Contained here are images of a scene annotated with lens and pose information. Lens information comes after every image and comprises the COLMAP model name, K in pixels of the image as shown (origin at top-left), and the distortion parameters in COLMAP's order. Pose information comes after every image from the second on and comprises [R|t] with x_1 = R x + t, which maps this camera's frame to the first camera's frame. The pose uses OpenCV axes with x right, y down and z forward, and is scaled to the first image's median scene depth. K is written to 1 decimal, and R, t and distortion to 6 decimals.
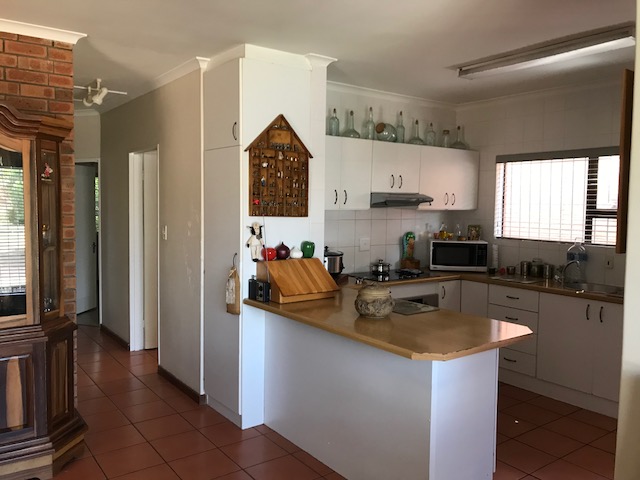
lens RADIAL K [[522.8, 0, 316.3], [0, 522.8, 238.8], [0, 0, 1]] dist [0.031352, -0.041075]
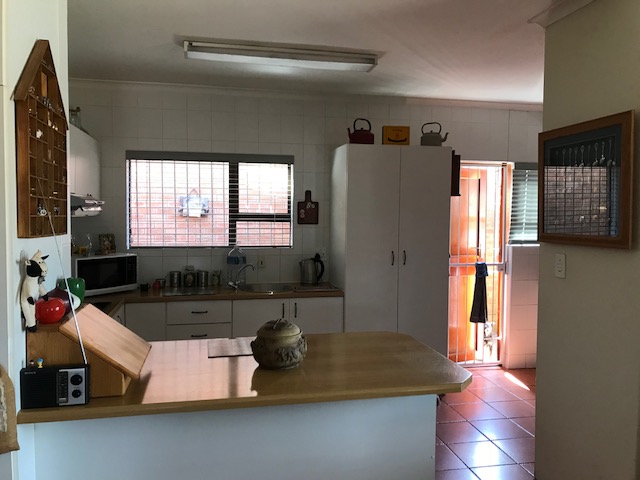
lens RADIAL K [[522.8, 0, 315.5], [0, 522.8, 236.4], [0, 0, 1]] dist [0.031352, -0.041075]
pose [[0.416293, -0.052828, 0.907695, -0.347177], [0.060557, 0.997705, 0.030294, -0.032703], [-0.907212, 0.042357, 0.418537, 0.434308]]
